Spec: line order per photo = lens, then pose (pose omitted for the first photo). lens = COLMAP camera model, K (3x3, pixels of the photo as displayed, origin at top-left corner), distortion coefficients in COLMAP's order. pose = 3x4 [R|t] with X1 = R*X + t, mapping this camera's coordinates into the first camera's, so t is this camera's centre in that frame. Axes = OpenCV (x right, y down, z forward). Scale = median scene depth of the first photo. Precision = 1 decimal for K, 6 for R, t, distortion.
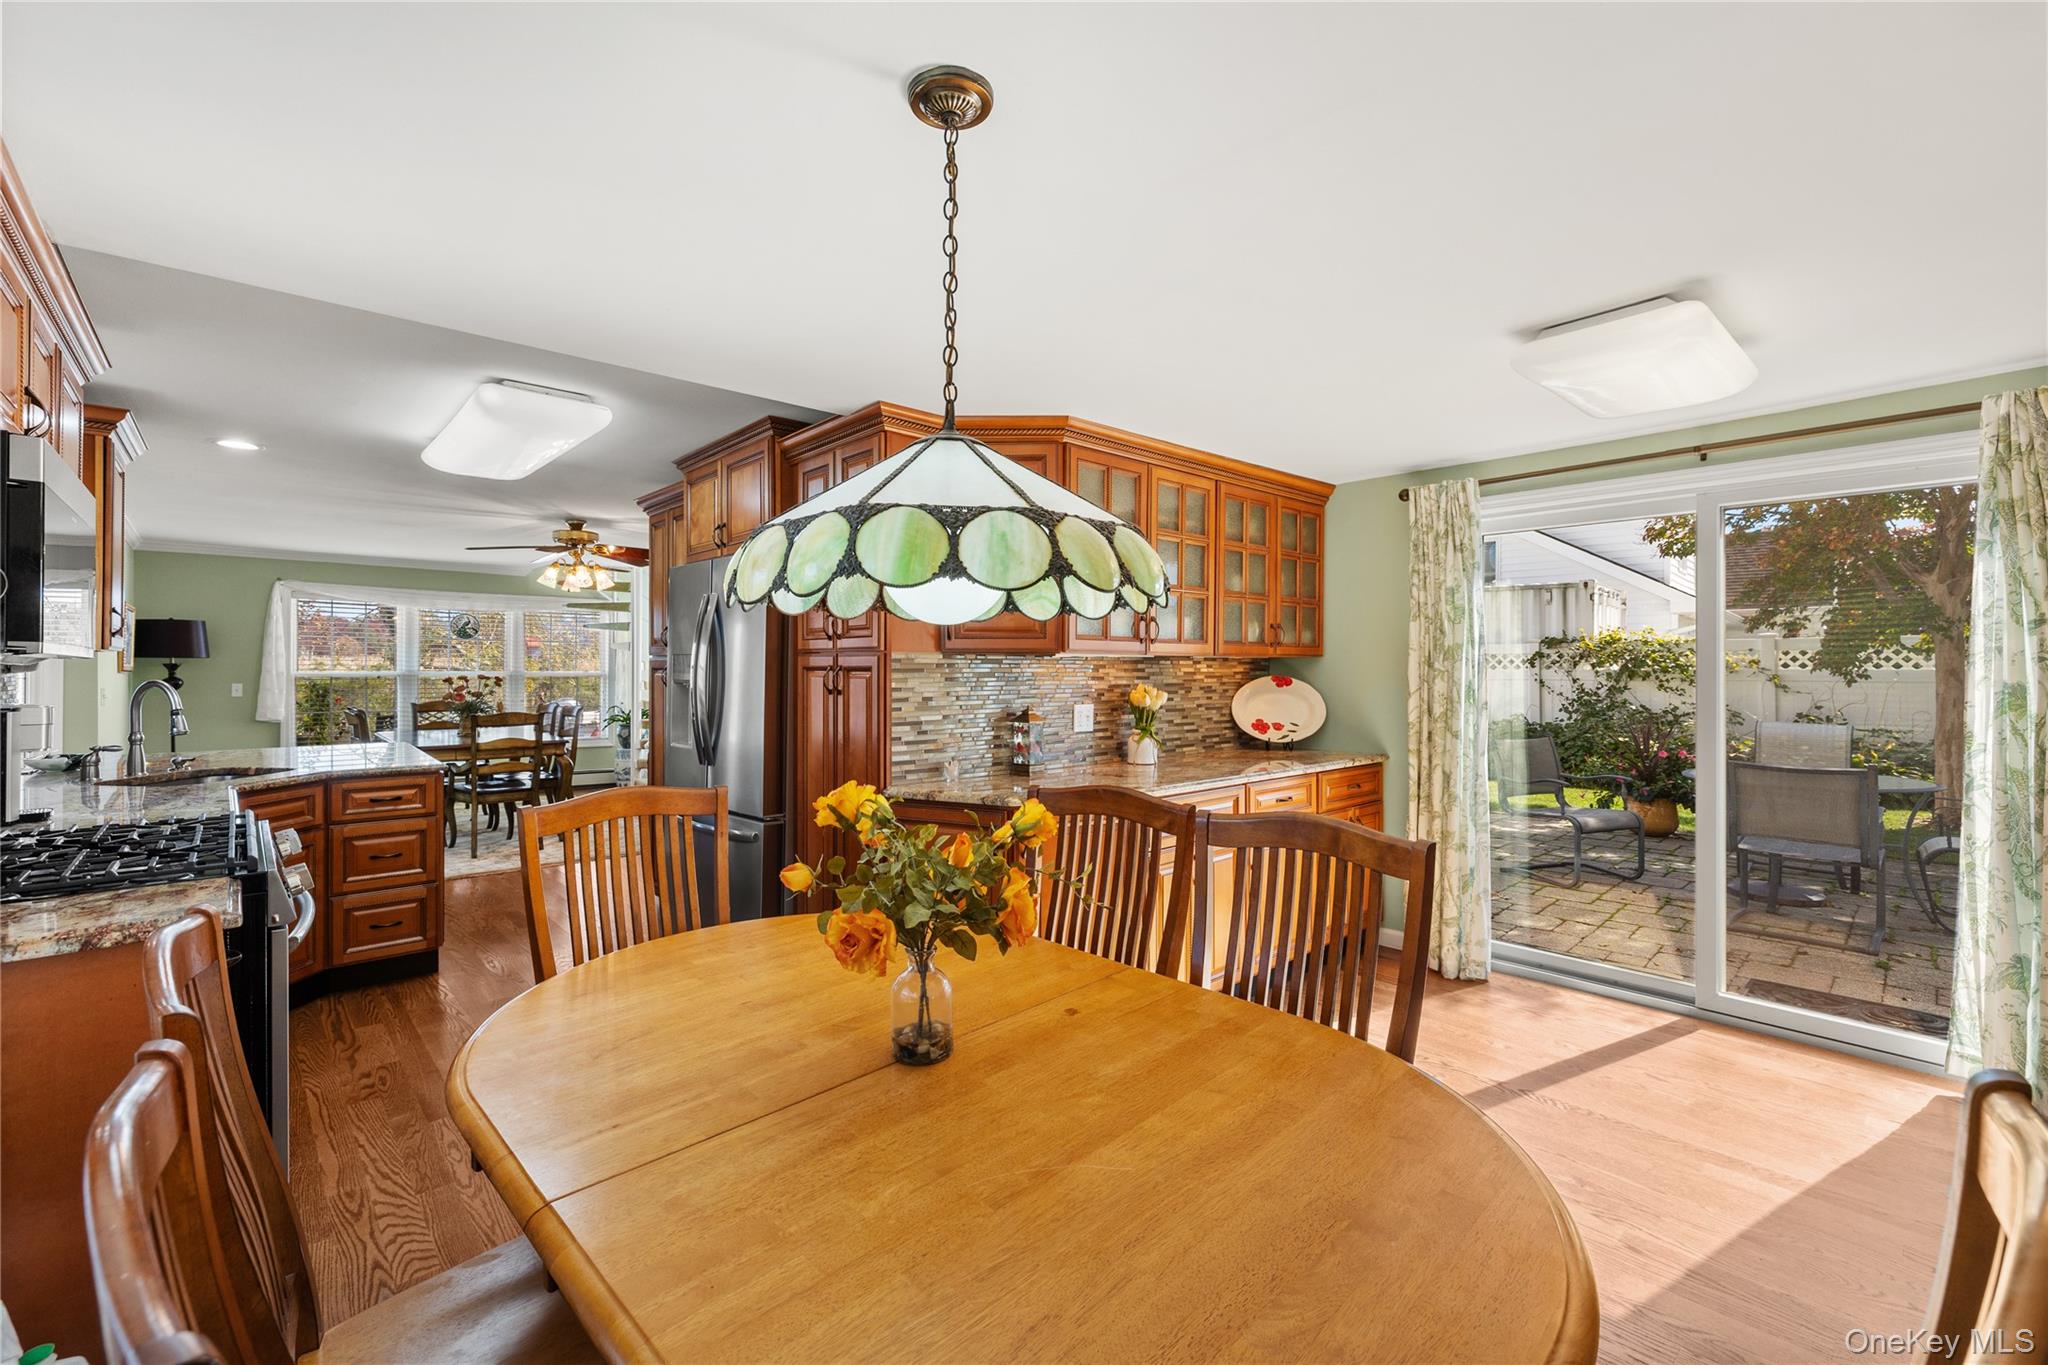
lens RADIAL K [[880.7, 0, 1020.3], [0, 880.7, 673.0], [0, 0, 1]] dist [-0.000396, 0.000045]
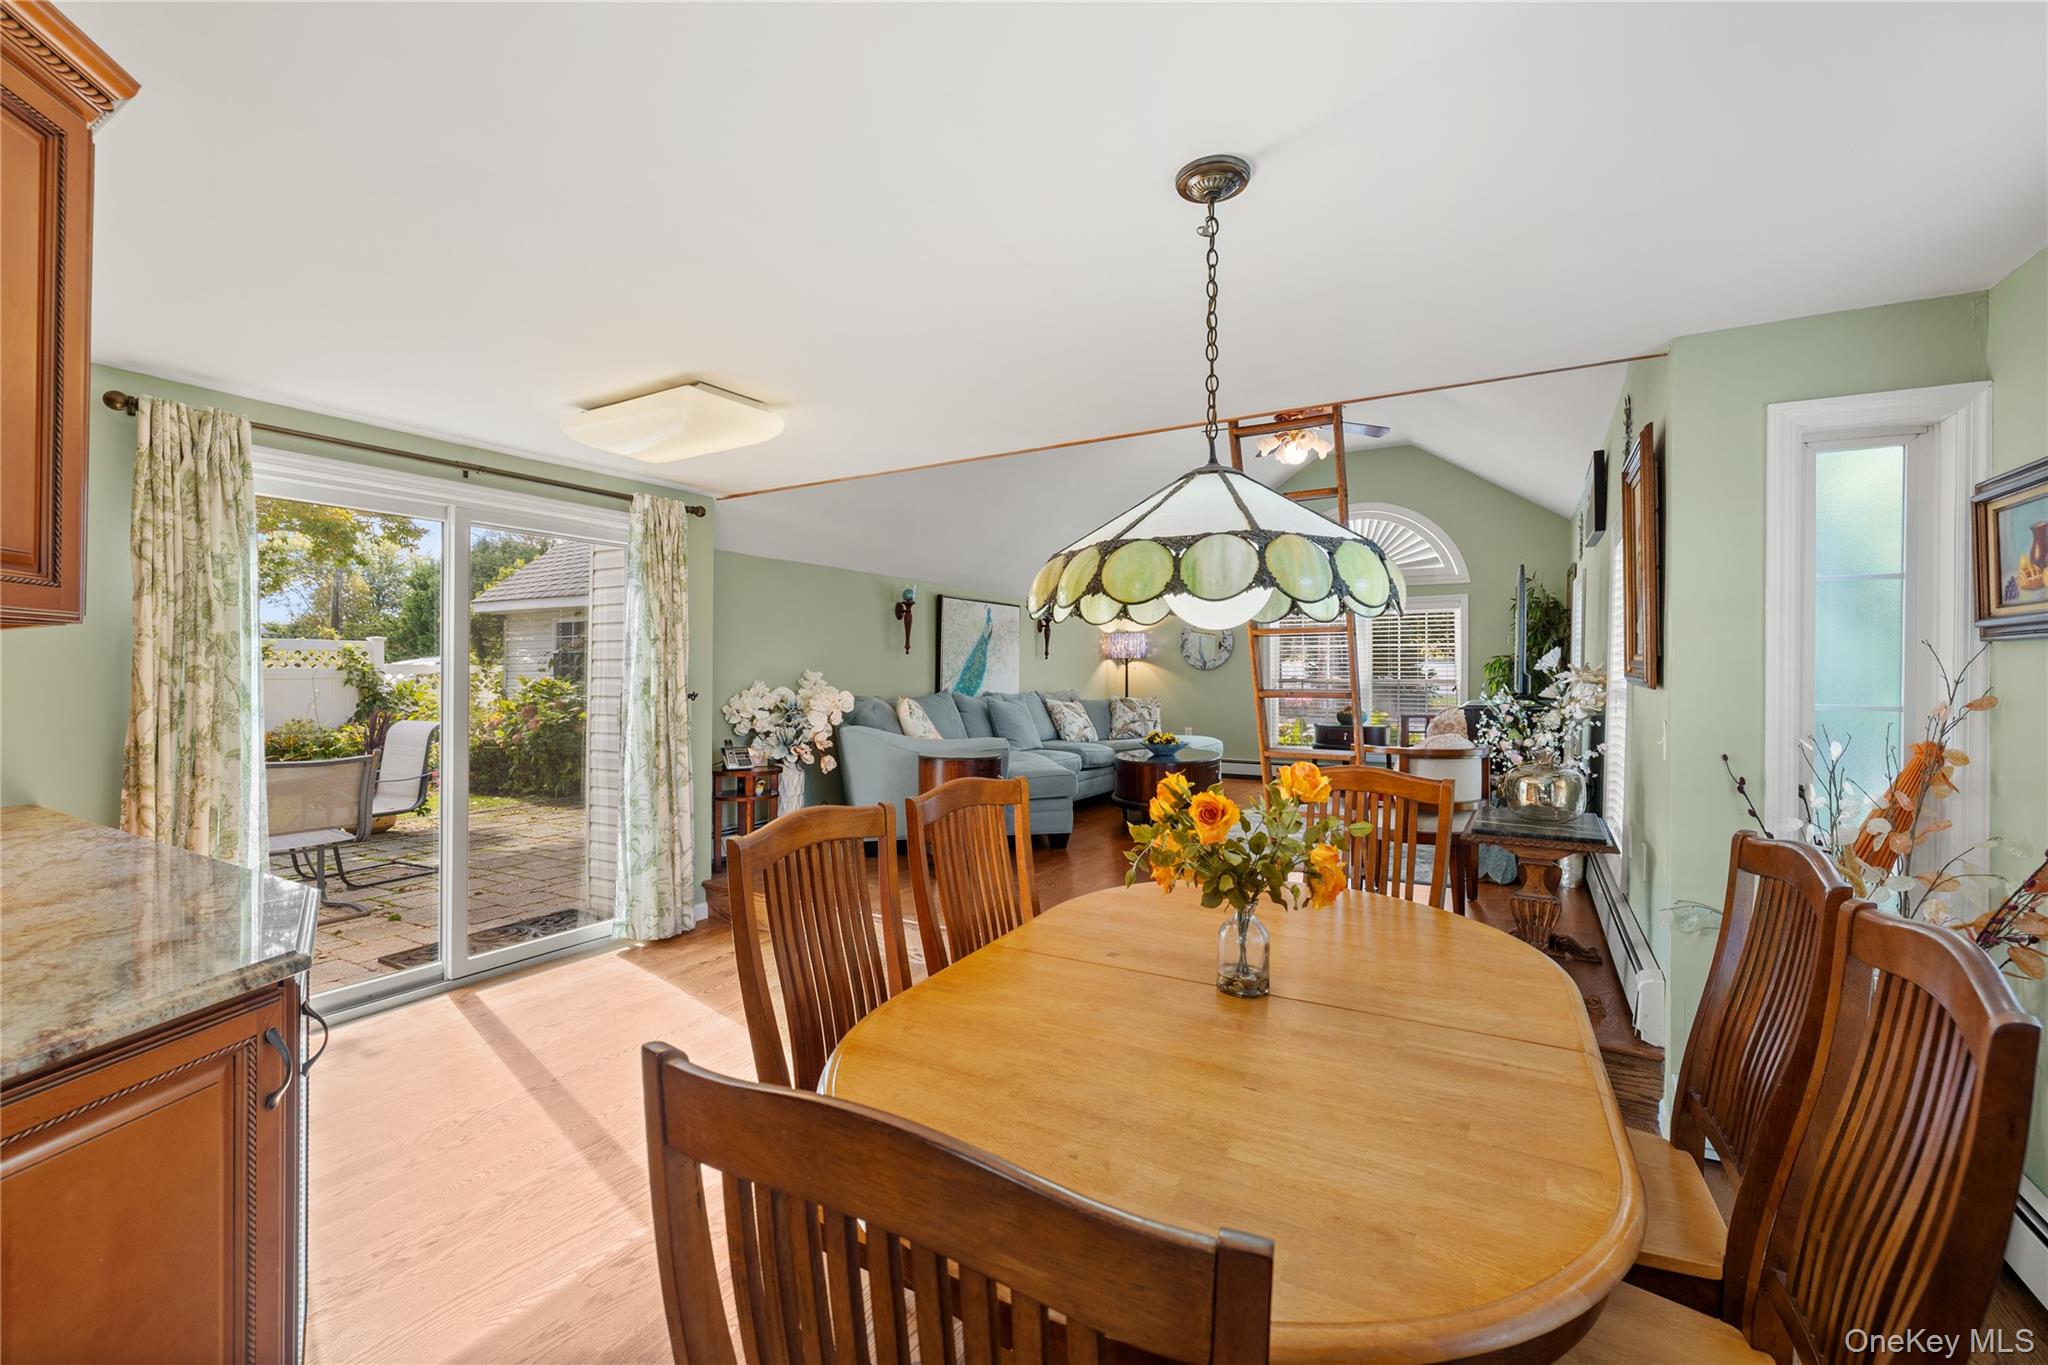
lens RADIAL K [[855.5, 0, 1024.0], [0, 855.5, 682.5], [0, 0, 1]] dist [0.000453, 0.000066]
pose [[-0.310597, -0.012045, 0.950465, -0.557638], [0.002139, 0.999908, 0.013370, 0.001098], [-0.950539, 0.006186, -0.310543, 0.821438]]
